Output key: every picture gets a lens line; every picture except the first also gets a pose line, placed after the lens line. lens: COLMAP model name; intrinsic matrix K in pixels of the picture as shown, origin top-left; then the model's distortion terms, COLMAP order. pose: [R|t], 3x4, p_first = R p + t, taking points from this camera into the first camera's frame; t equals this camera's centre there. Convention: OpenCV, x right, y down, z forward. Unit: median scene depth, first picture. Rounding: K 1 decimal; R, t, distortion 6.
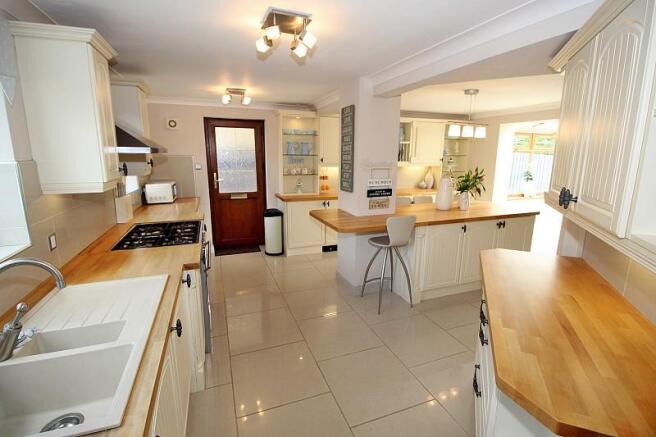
lens RADIAL K [[305.8, 0, 330.0], [0, 305.8, 214.6], [0, 0, 1]] dist [0.002192, -0.012799]
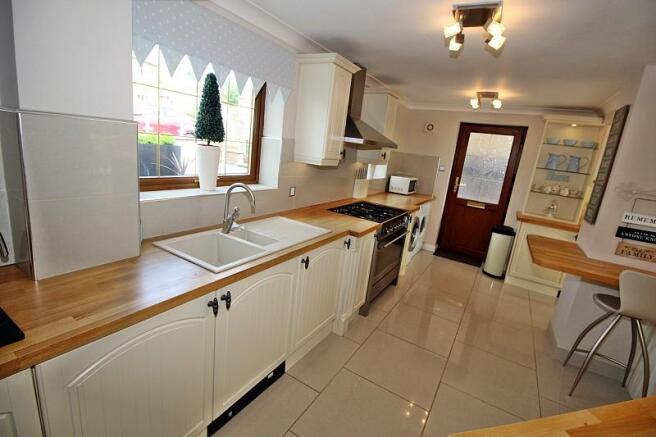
lens RADIAL K [[305.8, 0, 330.0], [0, 305.8, 214.6], [0, 0, 1]] dist [0.002192, -0.012799]
pose [[0.608732, 0.239444, -0.756381, 0.196537], [-0.264189, 0.960137, 0.091328, 0.003215], [0.748097, 0.144233, 0.647725, 0.054214]]
